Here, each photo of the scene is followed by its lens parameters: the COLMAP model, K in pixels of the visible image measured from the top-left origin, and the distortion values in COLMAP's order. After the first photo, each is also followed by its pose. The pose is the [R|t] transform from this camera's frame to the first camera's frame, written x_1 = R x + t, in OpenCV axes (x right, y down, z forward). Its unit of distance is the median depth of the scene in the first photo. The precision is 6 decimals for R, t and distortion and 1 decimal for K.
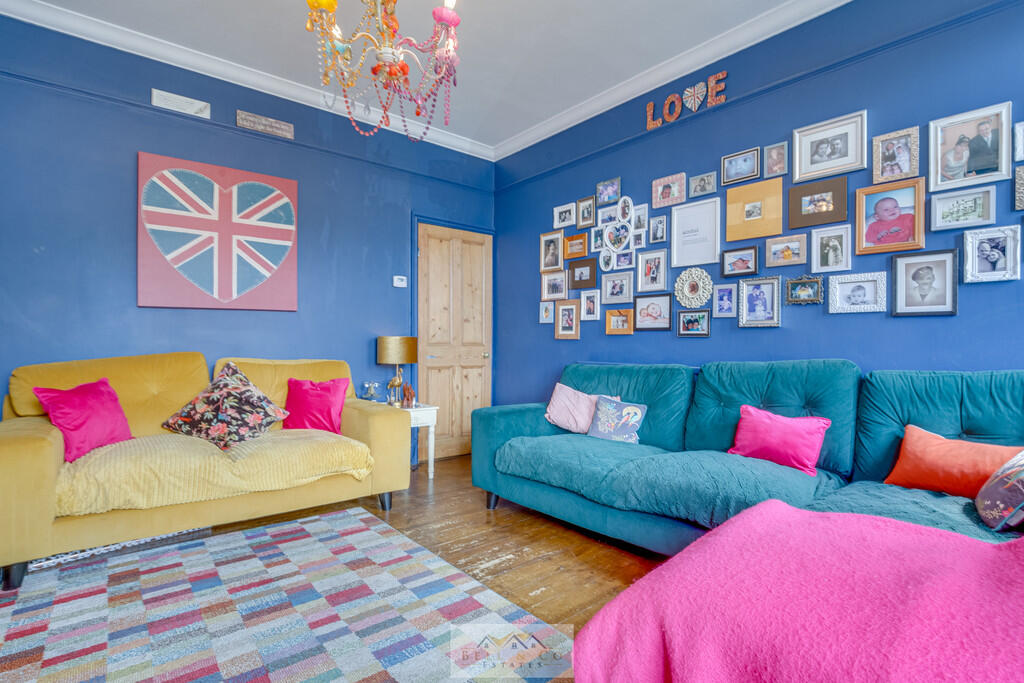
lens RADIAL K [[502.6, 0, 514.3], [0, 502.6, 342.9], [0, 0, 1]] dist [-0.027967, -0.001122]
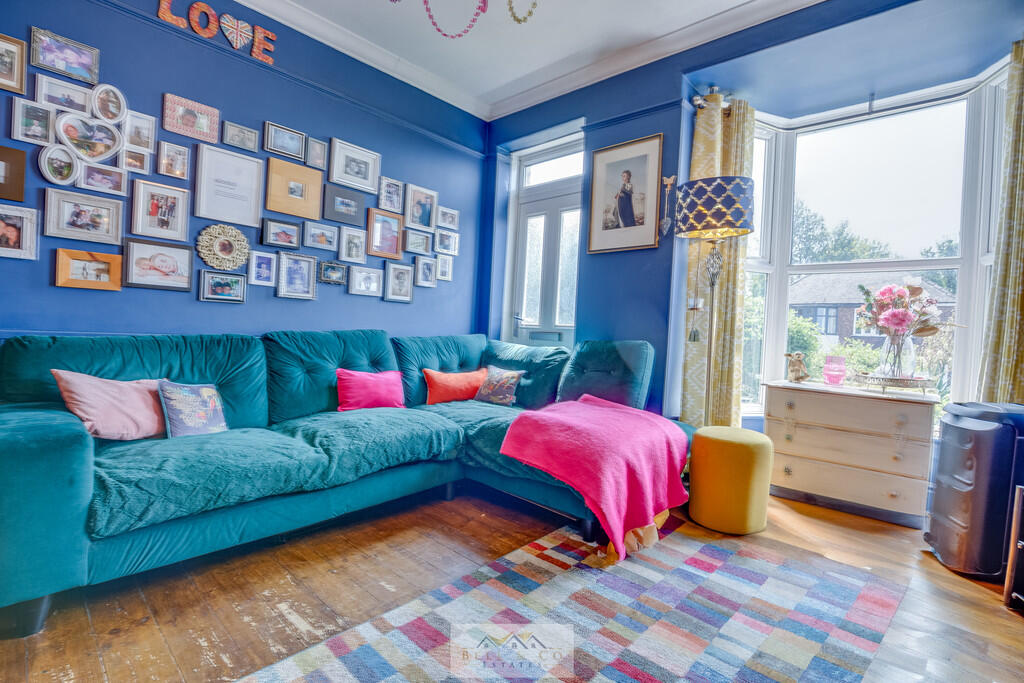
lens RADIAL K [[471.6, 0, 514.1], [0, 471.6, 339.8], [0, 0, 1]] dist [-0.018563, 0.000688]
pose [[-0.131725, -0.033018, 0.990736, -0.565189], [-0.052962, 0.998252, 0.026227, 0.005593], [-0.989870, -0.049016, -0.133244, 0.619994]]
